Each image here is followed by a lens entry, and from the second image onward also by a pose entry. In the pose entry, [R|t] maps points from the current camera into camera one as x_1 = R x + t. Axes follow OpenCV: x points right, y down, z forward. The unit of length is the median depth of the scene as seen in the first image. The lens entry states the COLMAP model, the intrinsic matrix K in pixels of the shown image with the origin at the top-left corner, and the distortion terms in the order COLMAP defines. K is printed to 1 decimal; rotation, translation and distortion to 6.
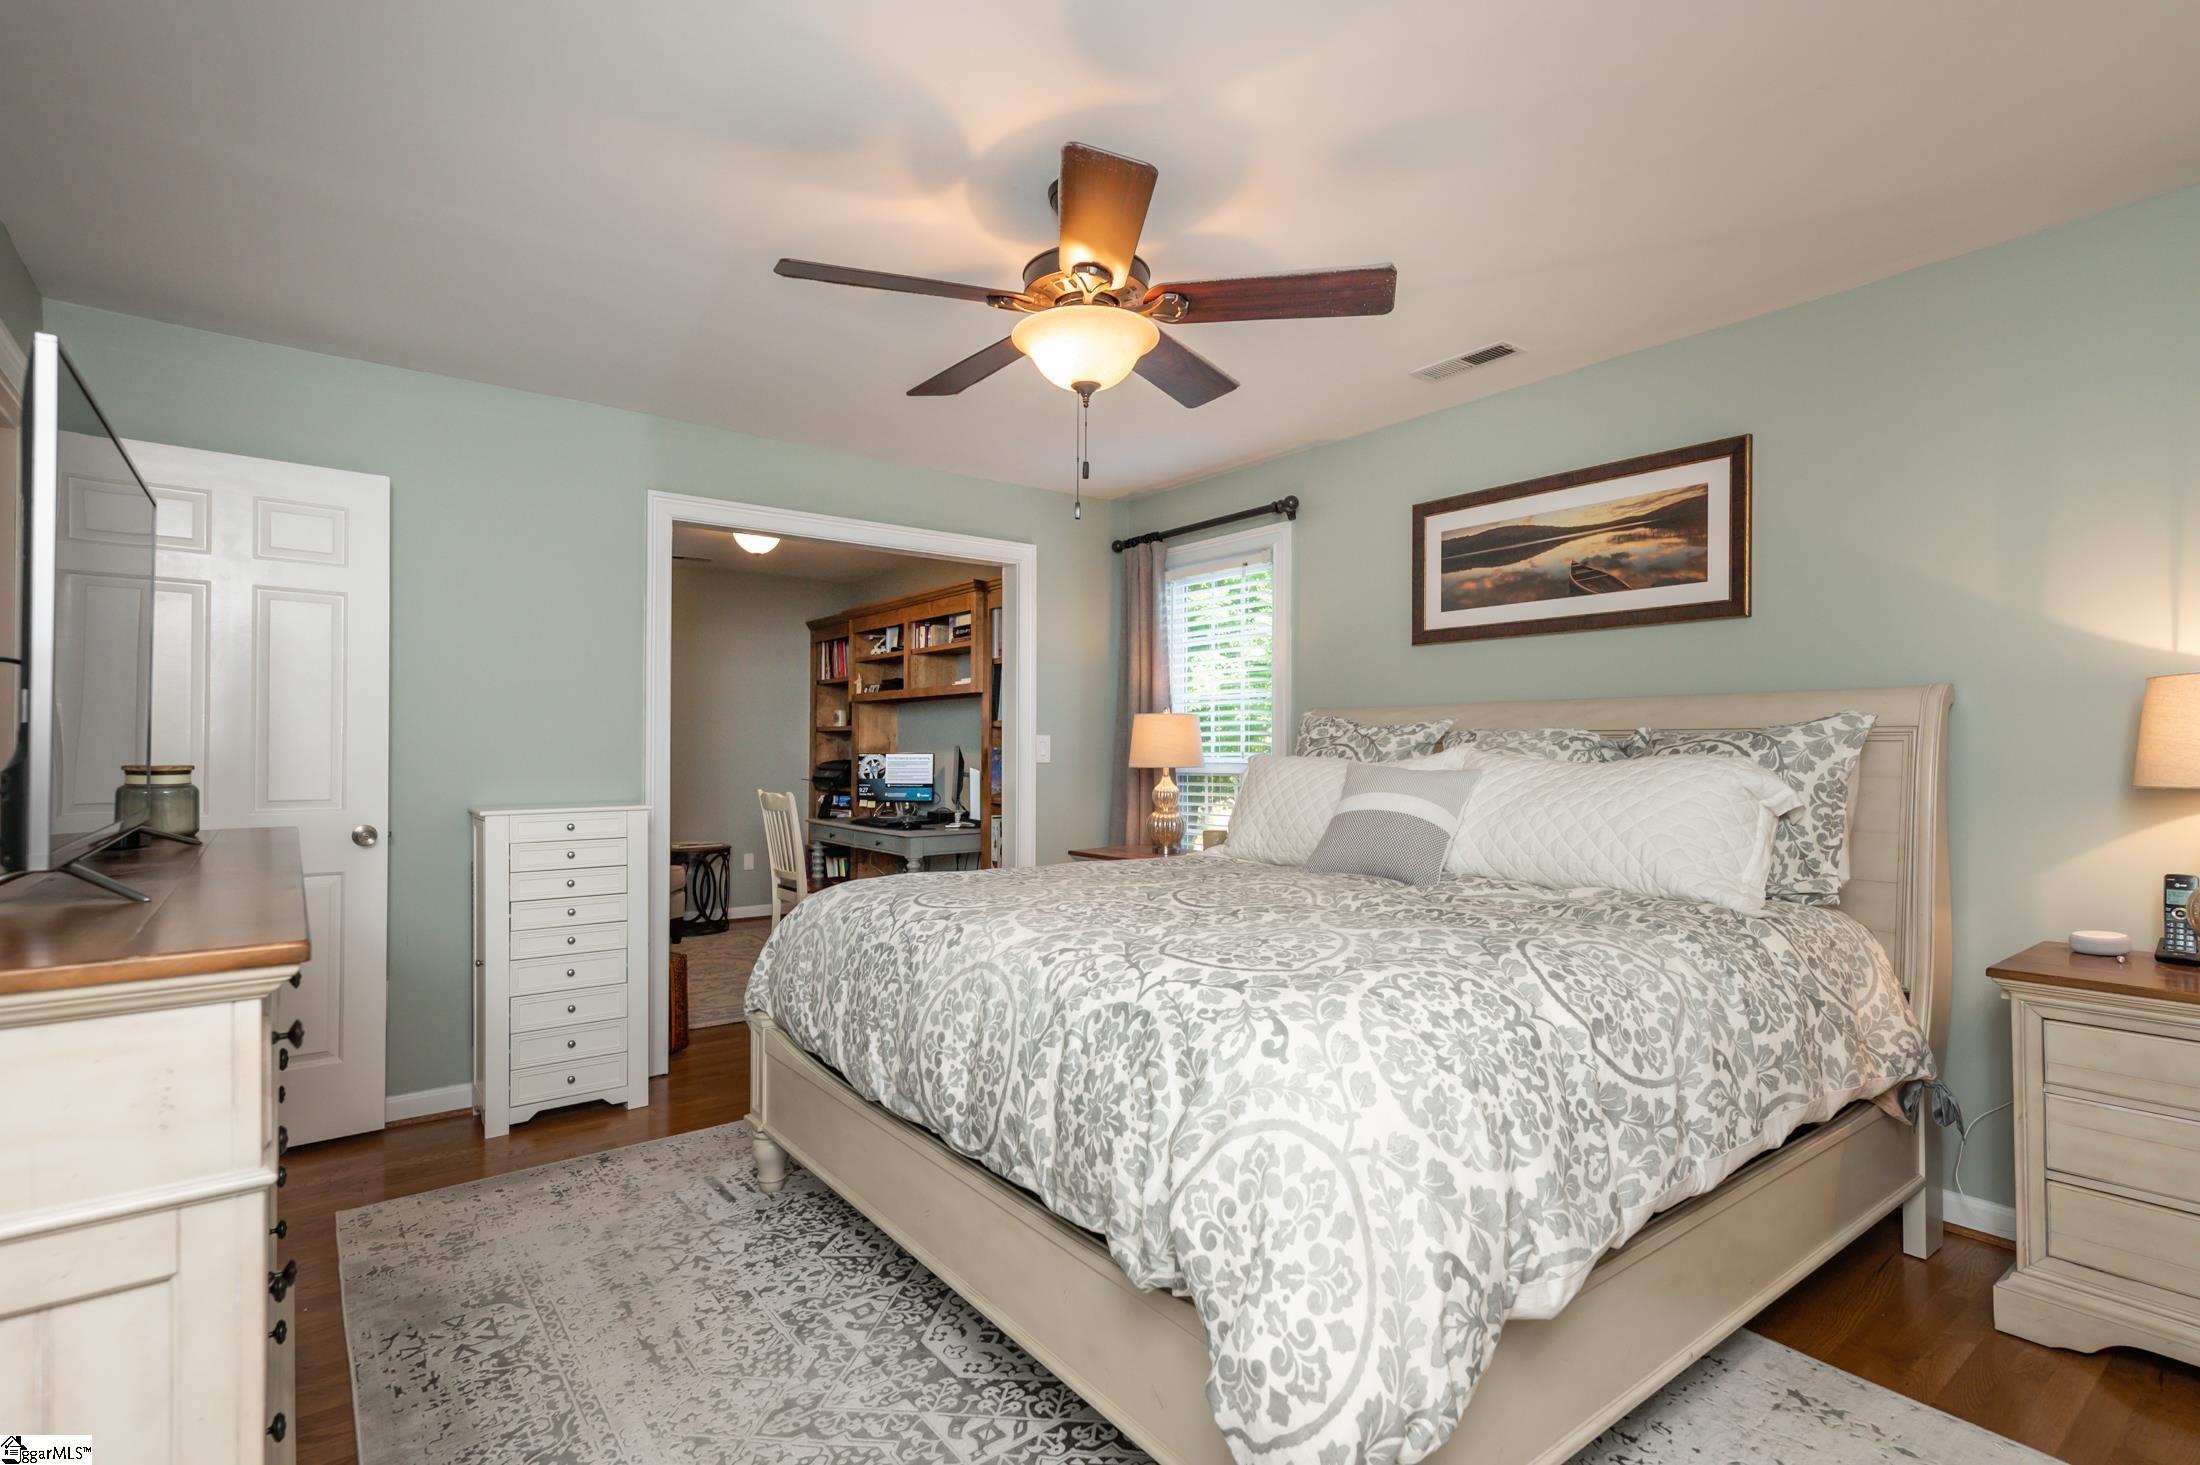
lens RADIAL K [[1063.3, 0, 1117.6], [0, 1063.3, 739.6], [0, 0, 1]] dist [0.019154, -0.000079]
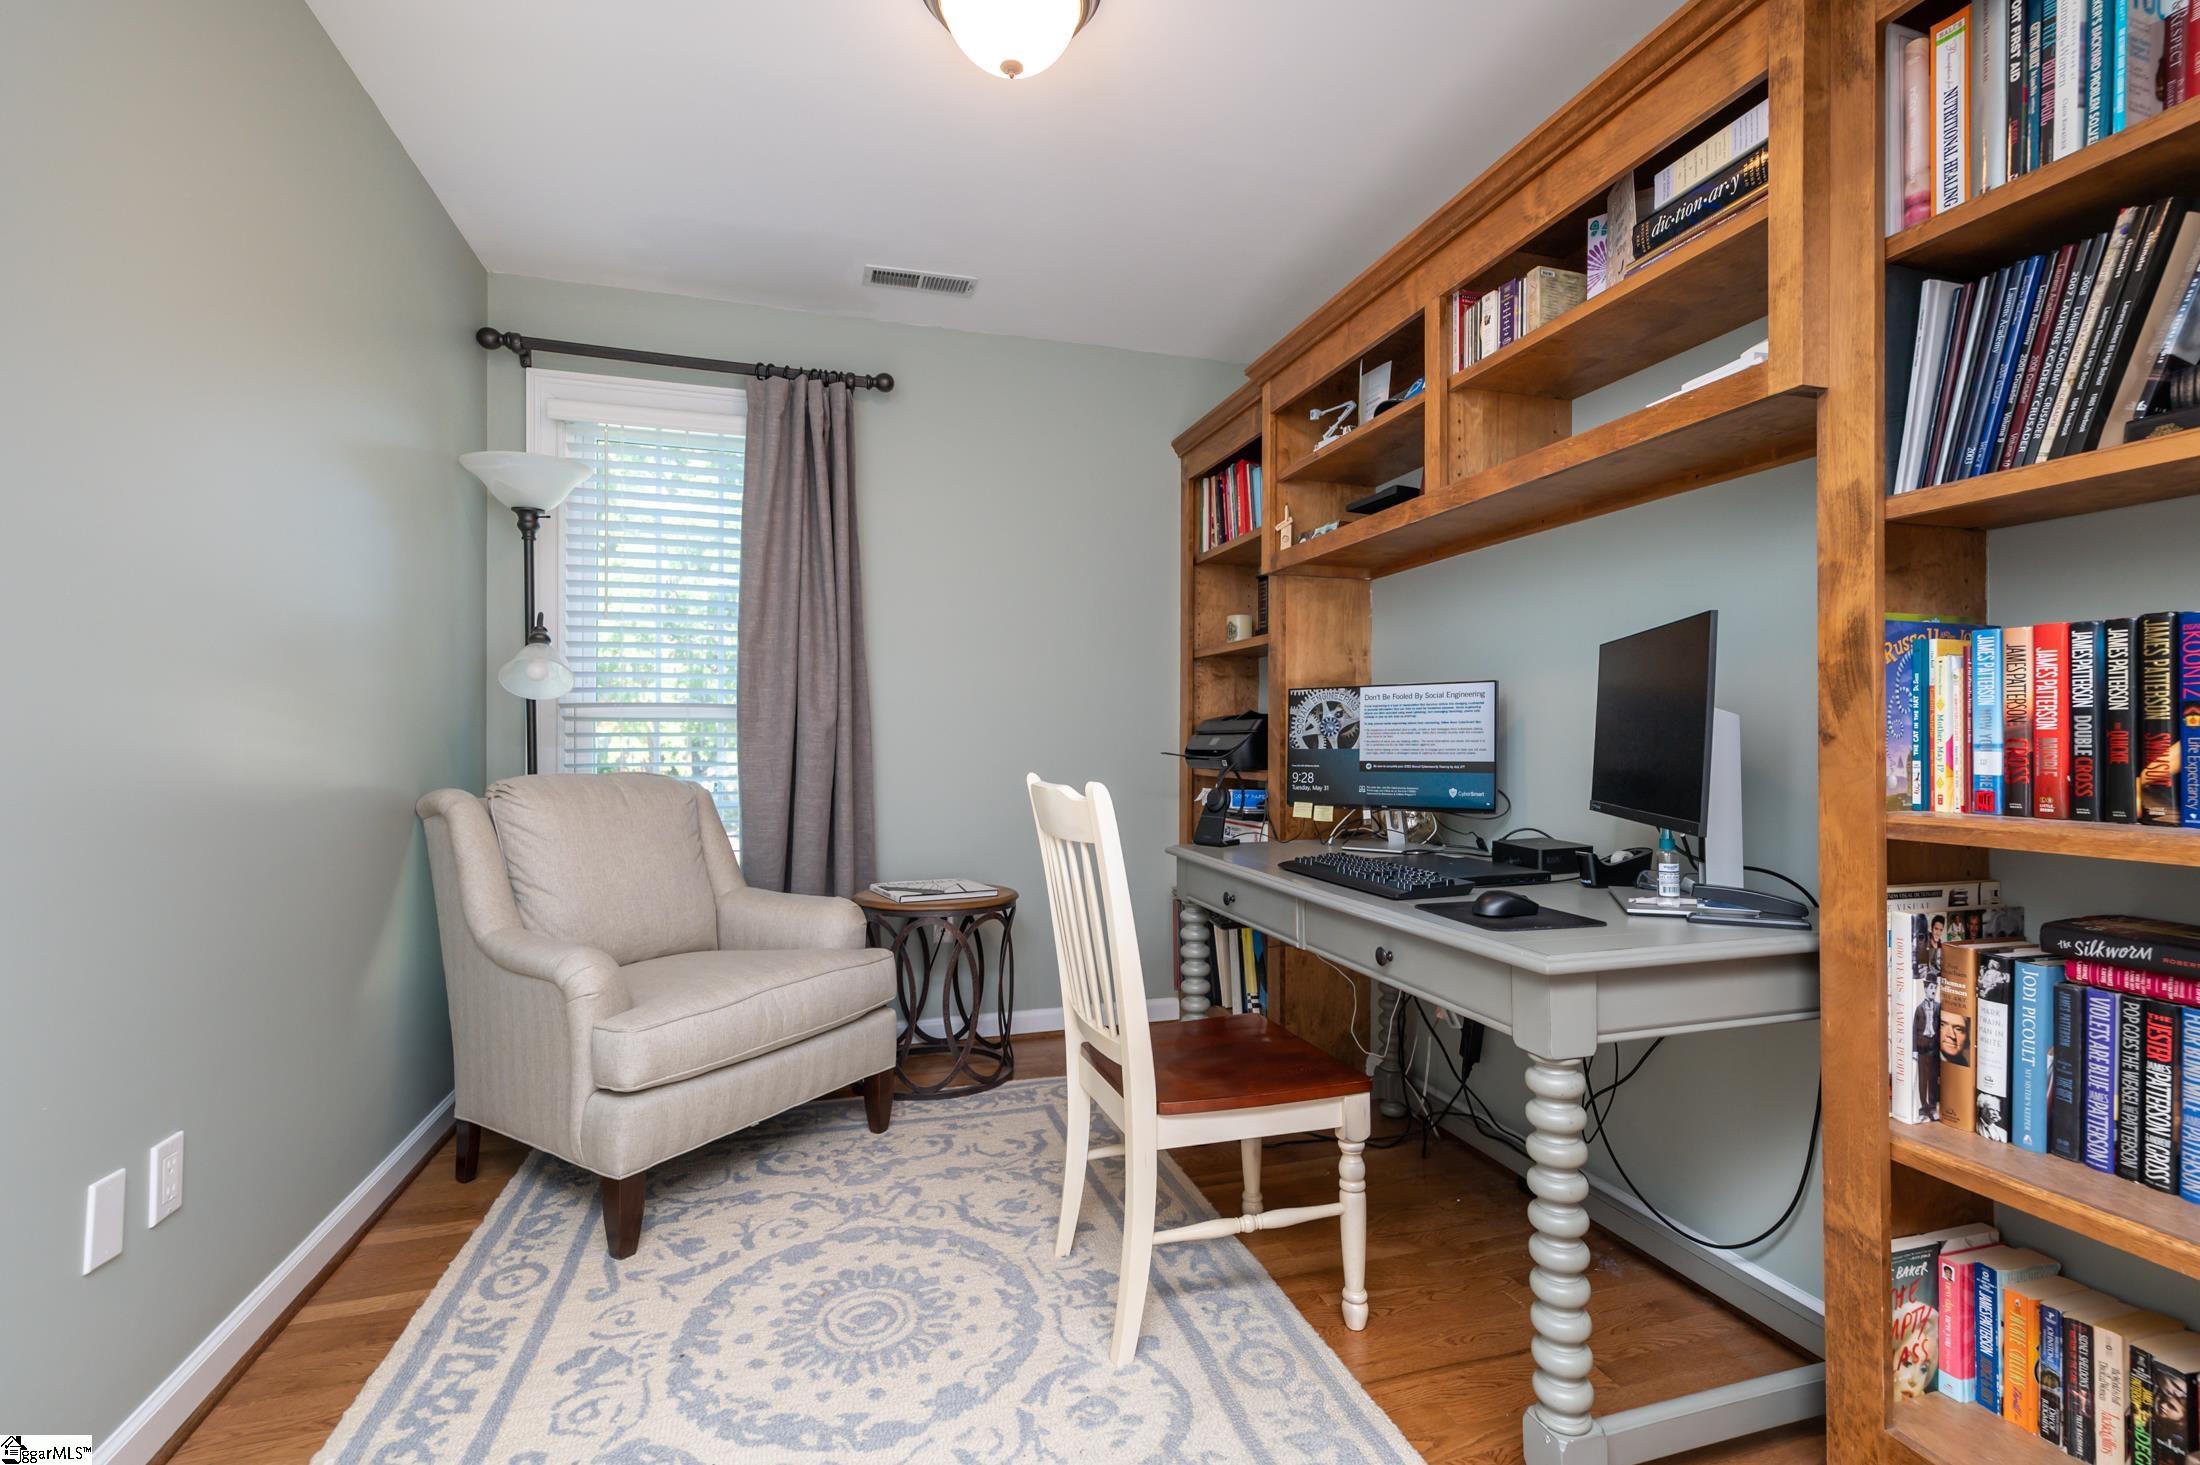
lens RADIAL K [[991.7, 0, 1106.9], [0, 991.7, 731.1], [0, 0, 1]] dist [-0.000406, -0.000029]
pose [[0.931379, -0.003606, -0.364033, -0.166529], [0.006107, 0.999965, 0.005719, 0.026371], [0.363999, -0.007550, 0.931369, 0.606331]]
